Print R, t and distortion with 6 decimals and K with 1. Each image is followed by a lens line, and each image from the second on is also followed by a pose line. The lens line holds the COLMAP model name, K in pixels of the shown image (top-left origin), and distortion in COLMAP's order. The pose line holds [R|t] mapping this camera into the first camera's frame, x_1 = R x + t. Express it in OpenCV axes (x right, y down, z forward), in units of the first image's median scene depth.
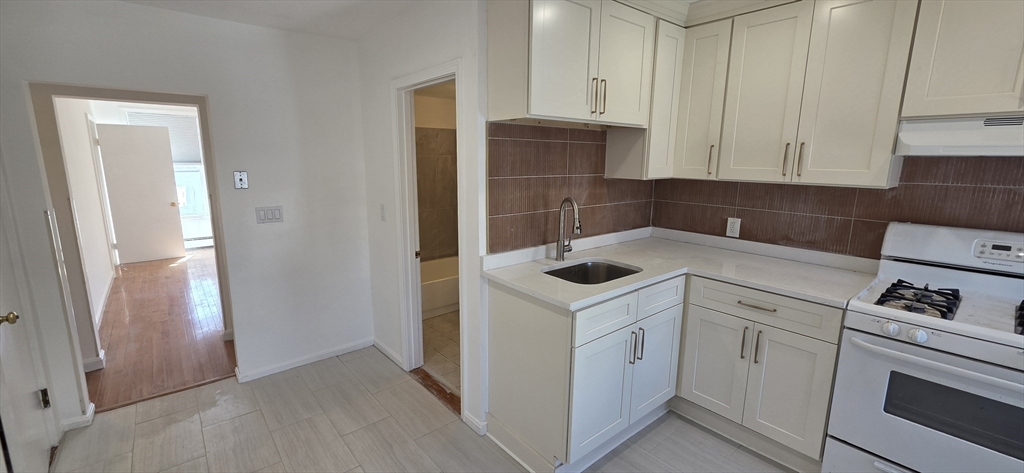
lens RADIAL K [[415.6, 0, 512.0], [0, 415.6, 236.5], [0, 0, 1]] dist [0.000437, 0.000406]
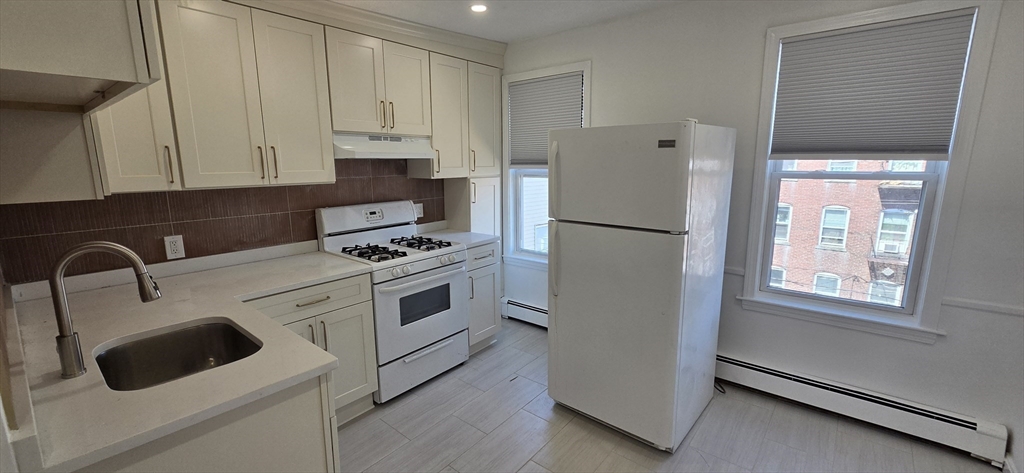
lens RADIAL K [[415.6, 0, 512.0], [0, 415.6, 236.5], [0, 0, 1]] dist [0.000437, 0.000406]
pose [[-0.179637, -0.186293, 0.965932, -0.461663], [0.190632, 0.956700, 0.219965, -0.118621], [-0.965085, 0.223651, -0.136345, 0.582583]]
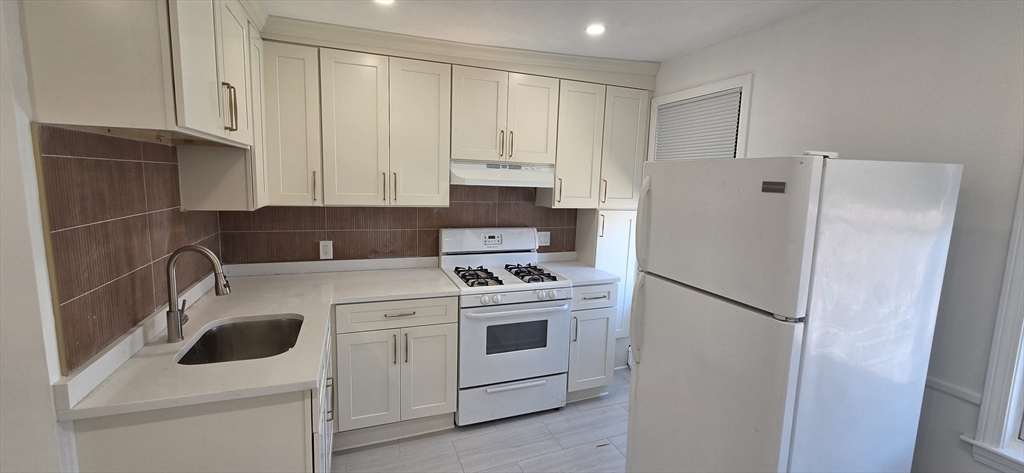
lens RADIAL K [[415.6, 0, 512.0], [0, 415.6, 236.5], [0, 0, 1]] dist [0.000437, 0.000406]
pose [[0.321452, -0.128487, 0.938168, -0.343450], [0.149839, 0.985171, 0.083584, -0.089096], [-0.934996, 0.113706, 0.335937, 0.280258]]
